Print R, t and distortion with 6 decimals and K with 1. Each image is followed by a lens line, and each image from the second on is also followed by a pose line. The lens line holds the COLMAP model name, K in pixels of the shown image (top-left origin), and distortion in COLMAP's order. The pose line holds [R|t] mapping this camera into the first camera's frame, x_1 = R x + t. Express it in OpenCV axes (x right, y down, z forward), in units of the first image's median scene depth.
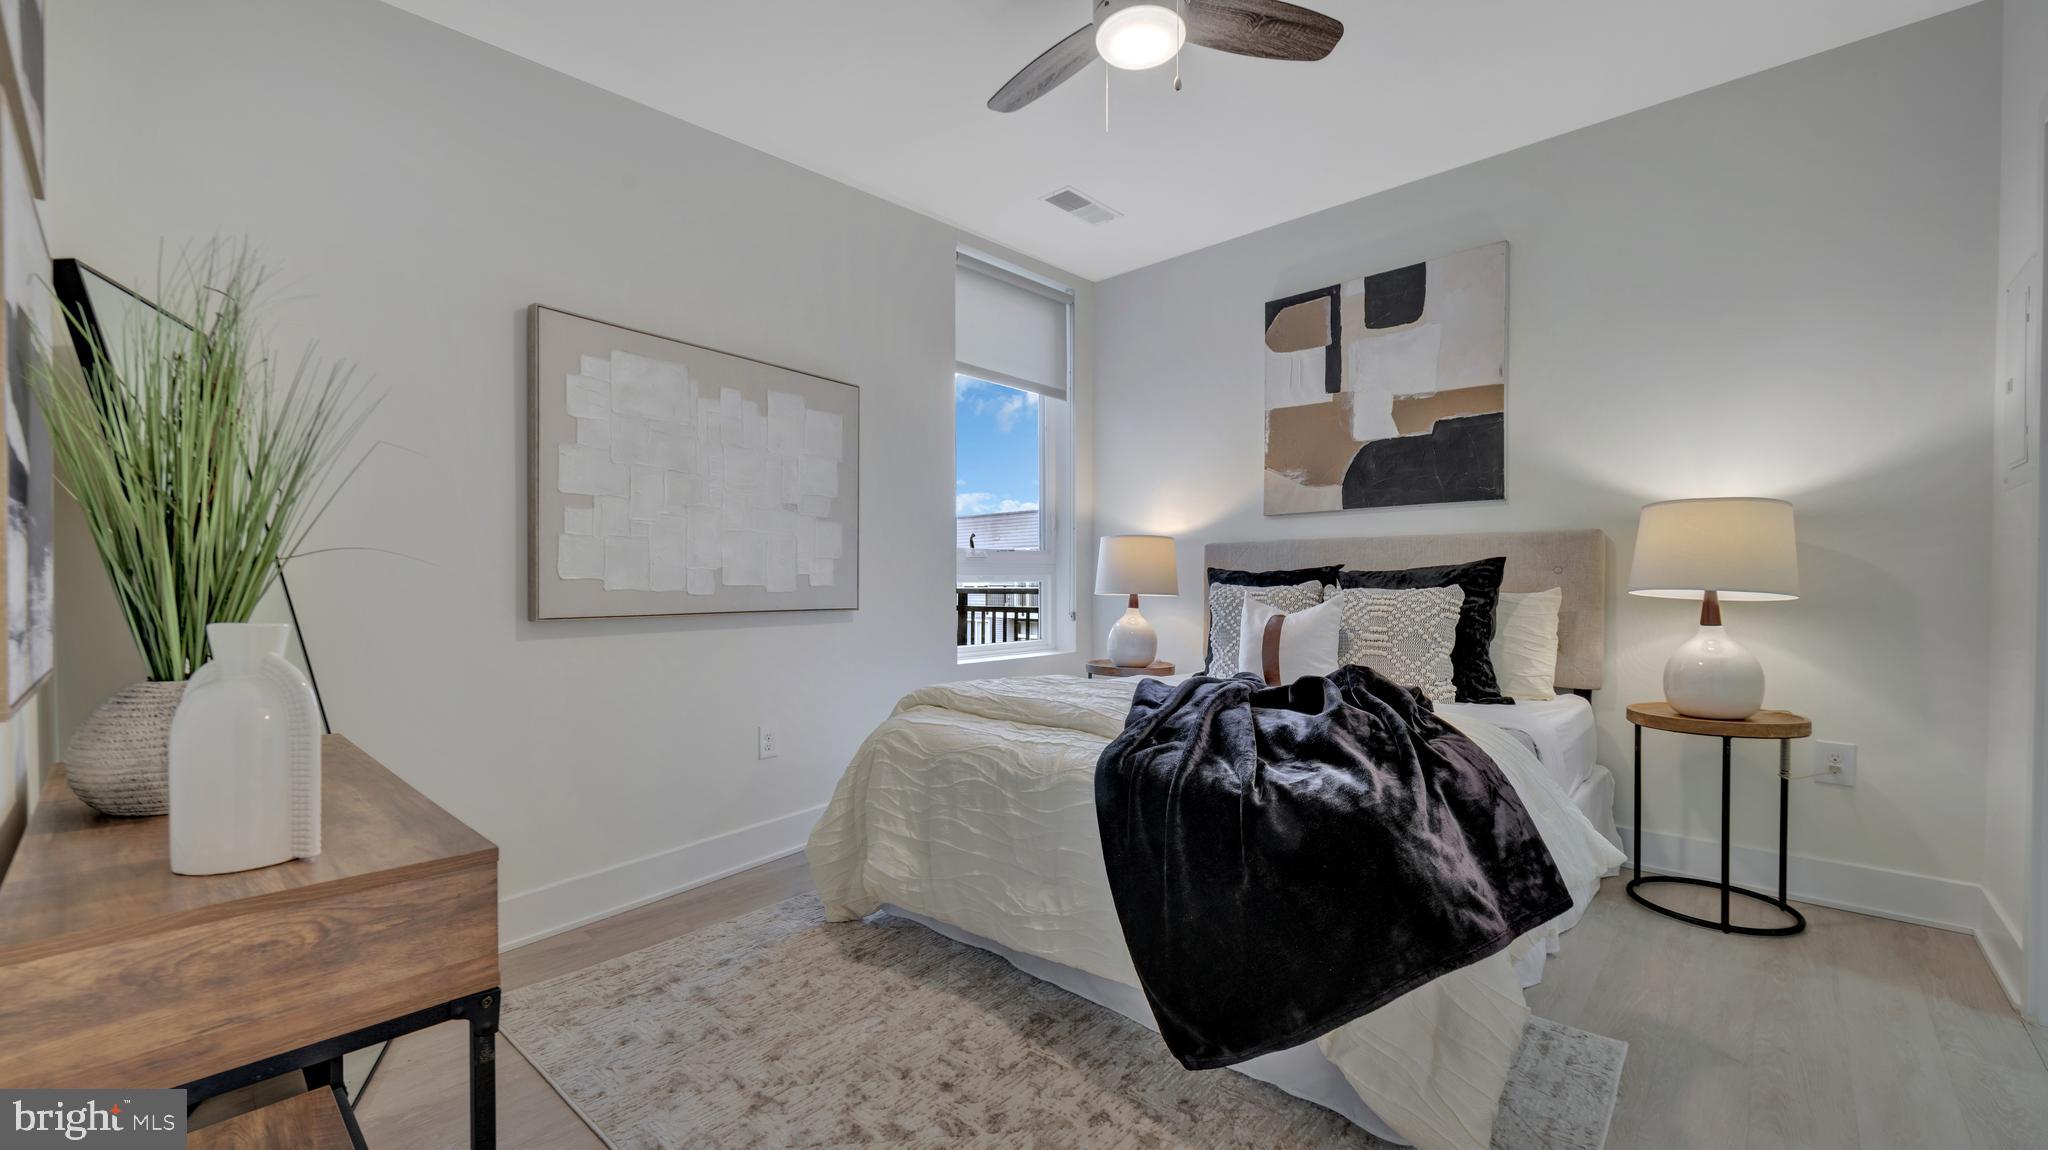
lens RADIAL K [[807.8, 0, 1033.1], [0, 807.8, 588.7], [0, 0, 1]] dist [-0.003070, -0.000125]
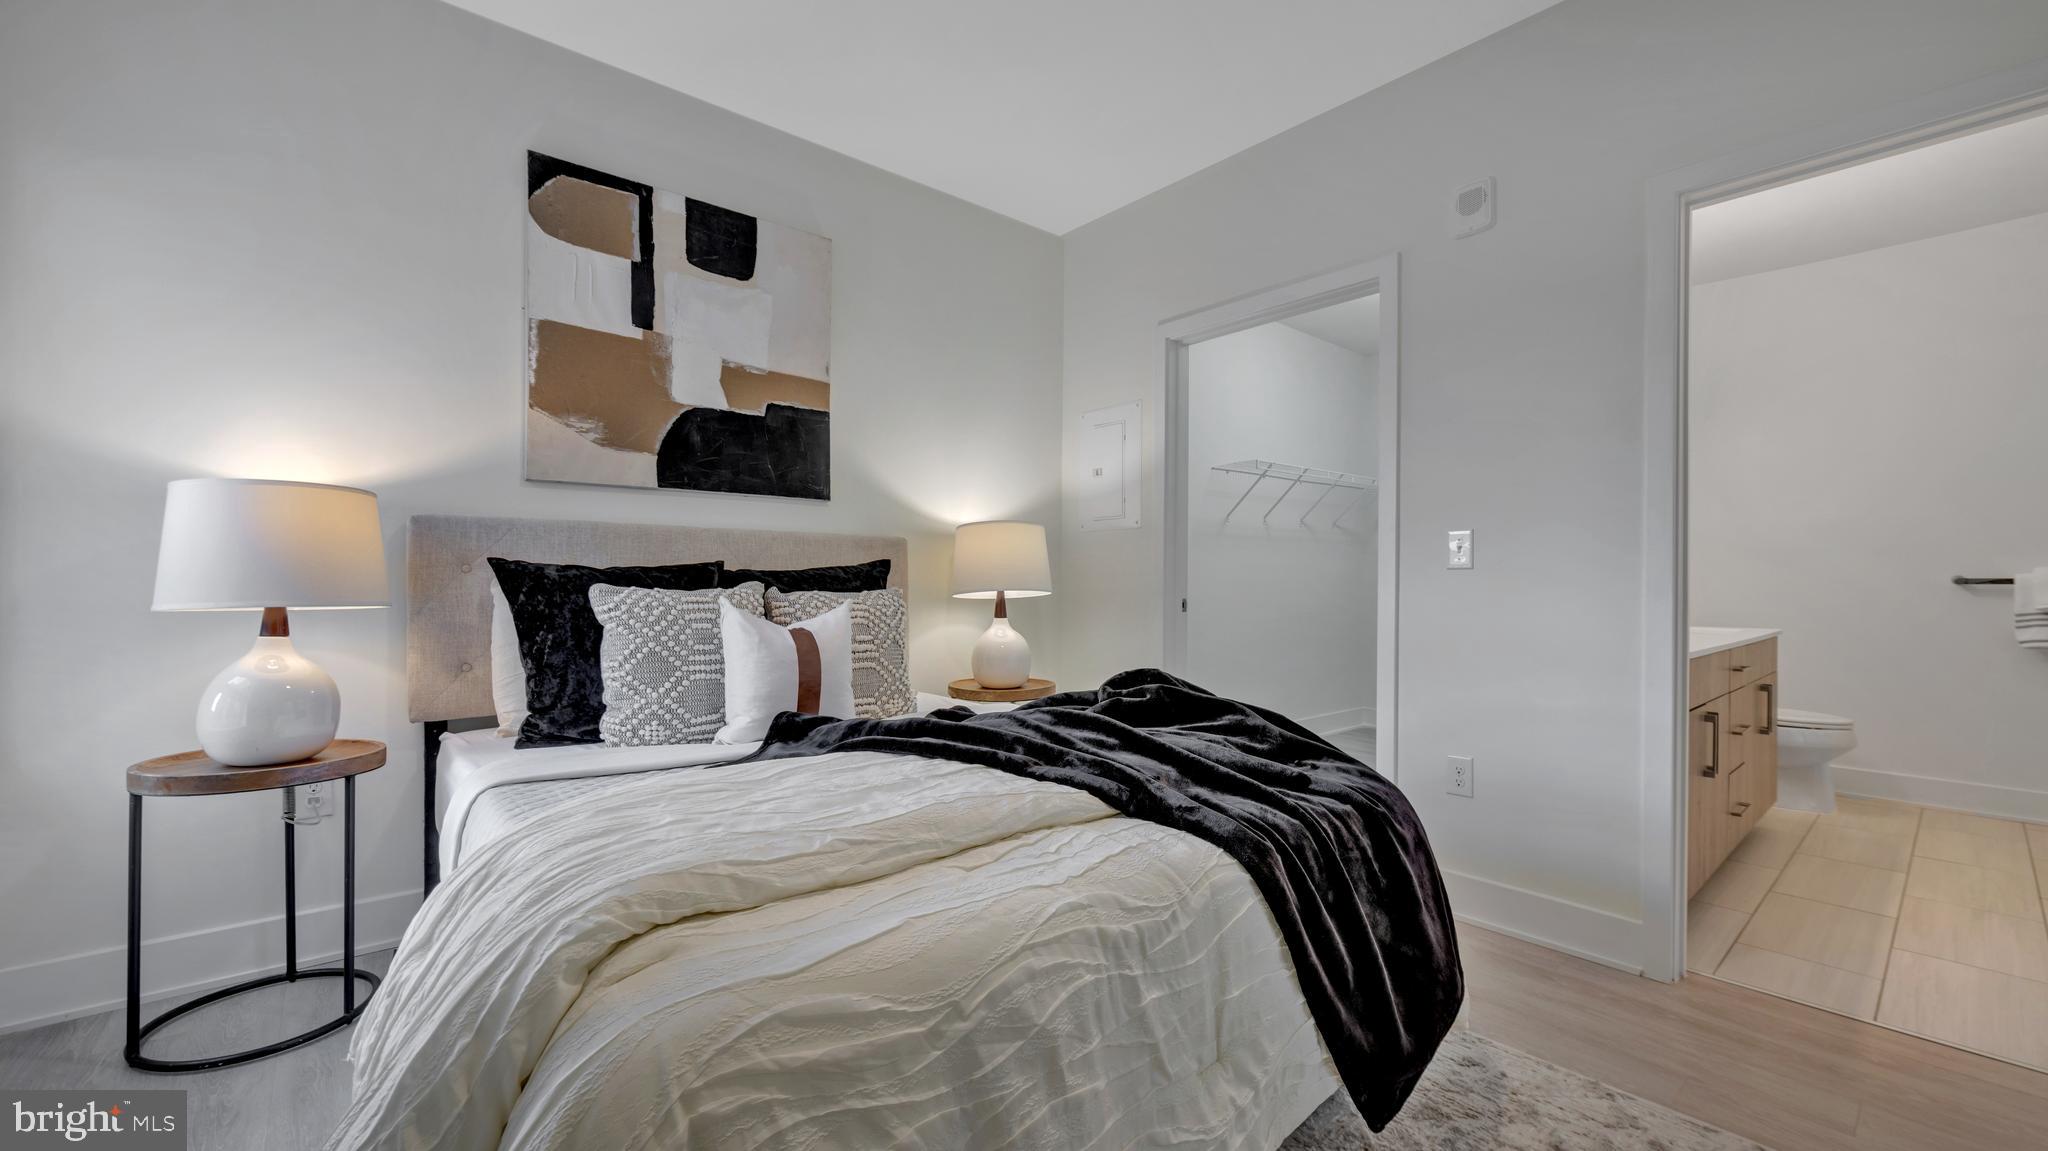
lens RADIAL K [[807.8, 0, 1033.1], [0, 807.8, 589.2], [0, 0, 1]] dist [-0.003070, -0.000125]
pose [[0.124666, -0.006229, 0.992179, -0.331569], [0.001920, 0.999980, 0.006036, -0.006411], [-0.992197, 0.001153, 0.124675, 0.565875]]
